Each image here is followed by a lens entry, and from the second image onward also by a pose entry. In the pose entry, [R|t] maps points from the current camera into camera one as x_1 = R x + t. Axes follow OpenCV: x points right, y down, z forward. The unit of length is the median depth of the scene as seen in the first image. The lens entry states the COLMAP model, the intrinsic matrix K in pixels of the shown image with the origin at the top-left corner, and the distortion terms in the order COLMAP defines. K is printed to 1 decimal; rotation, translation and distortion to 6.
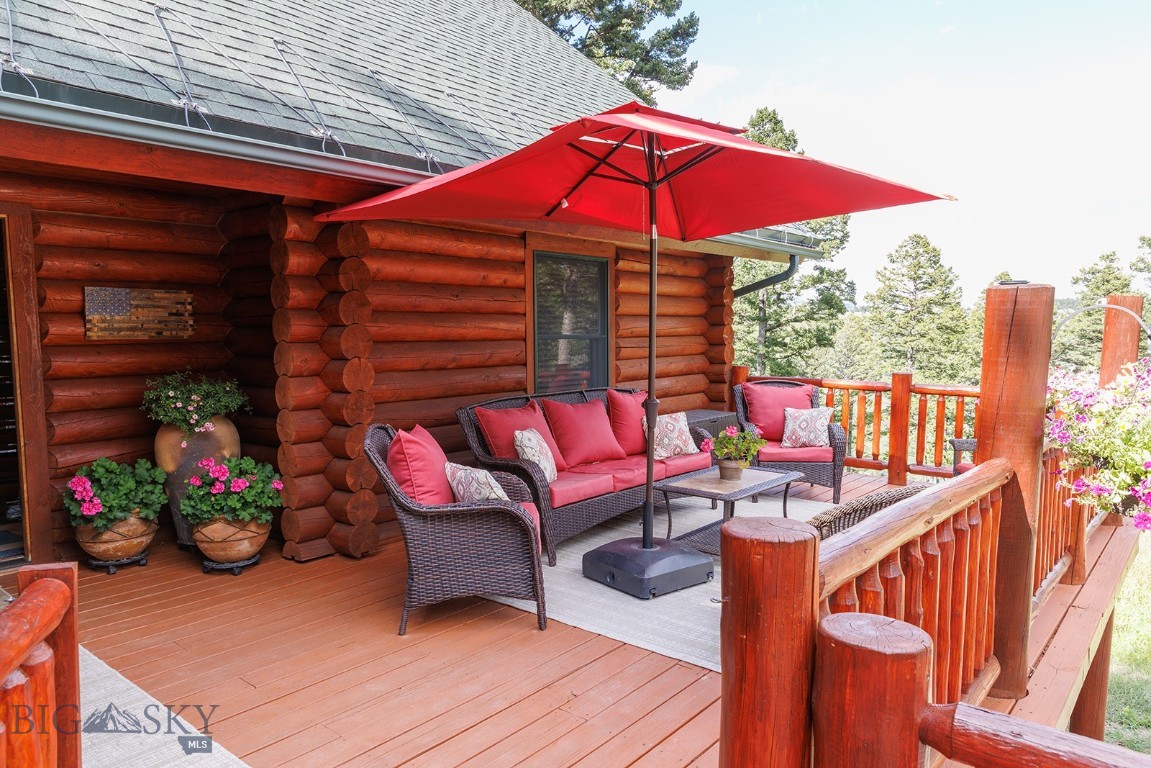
lens RADIAL K [[777.6, 0, 579.6], [0, 777.6, 377.5], [0, 0, 1]] dist [0.012212, -0.002081]
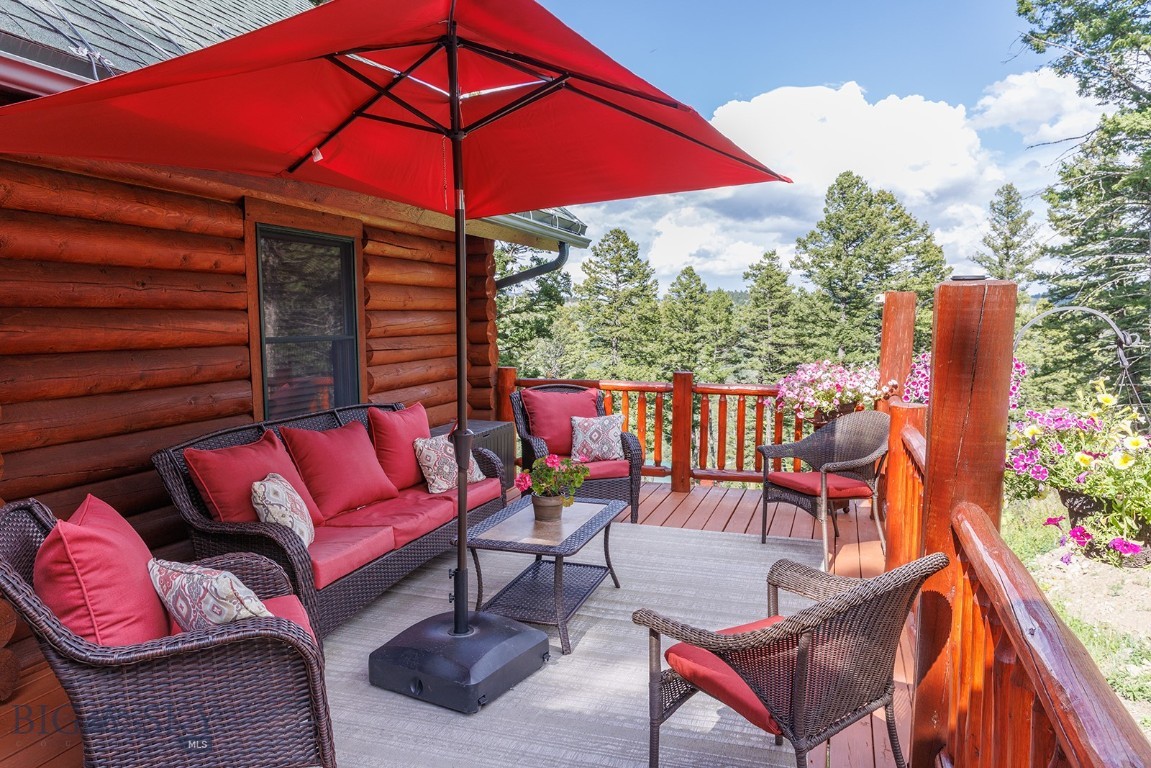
lens RADIAL K [[777.6, 0, 579.6], [0, 777.6, 377.5], [0, 0, 1]] dist [0.012212, -0.002081]
pose [[0.928790, -0.032652, 0.369166, -0.053786], [0.027748, 0.999442, 0.018586, -0.023417], [-0.369566, -0.007019, 0.929178, 0.207933]]
